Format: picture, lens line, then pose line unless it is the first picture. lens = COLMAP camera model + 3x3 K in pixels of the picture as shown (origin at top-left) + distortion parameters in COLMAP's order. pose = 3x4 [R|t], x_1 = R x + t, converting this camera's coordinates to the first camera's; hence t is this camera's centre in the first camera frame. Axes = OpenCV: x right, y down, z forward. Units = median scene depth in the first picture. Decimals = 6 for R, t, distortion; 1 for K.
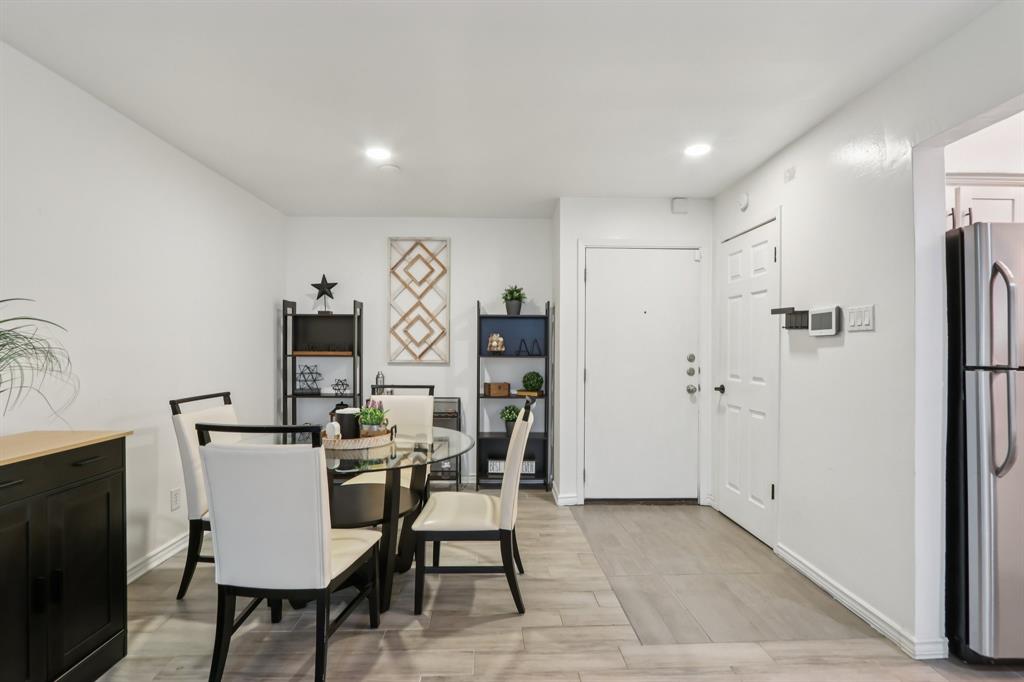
lens RADIAL K [[476.2, 0, 506.5], [0, 476.2, 346.1], [0, 0, 1]] dist [-0.010278, 0.000196]
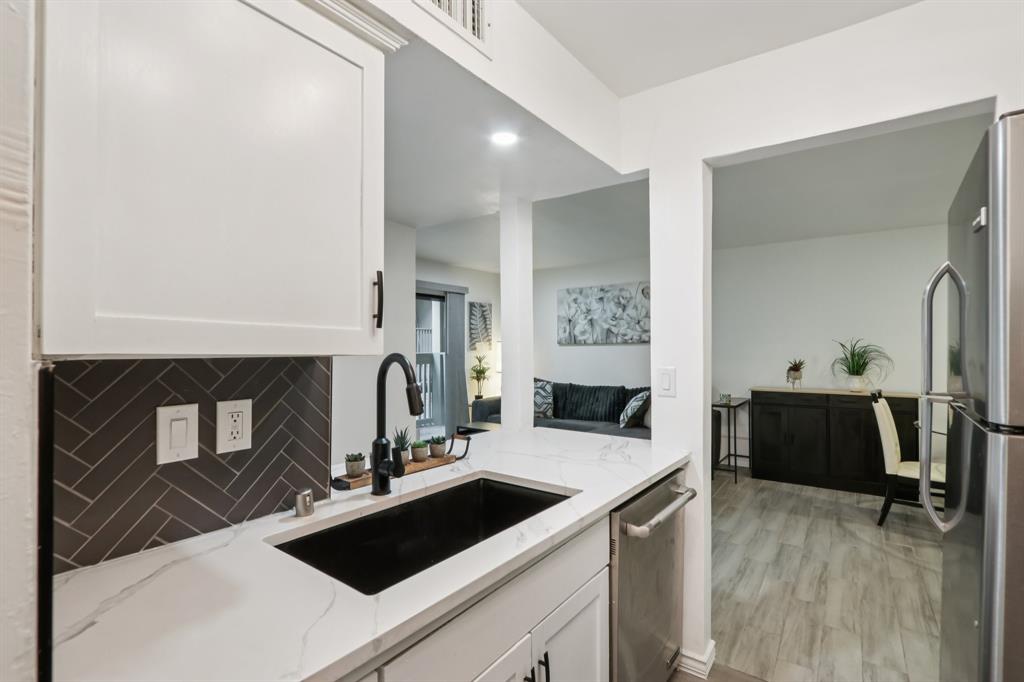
lens RADIAL K [[478.0, 0, 517.9], [0, 478.0, 346.1], [0, 0, 1]] dist [-0.010625, 0.000213]
pose [[-0.605695, -0.003864, -0.795687, 0.977714], [0.000040, 0.999988, -0.004887, -0.016800], [0.795697, -0.002992, -0.605688, 0.422559]]
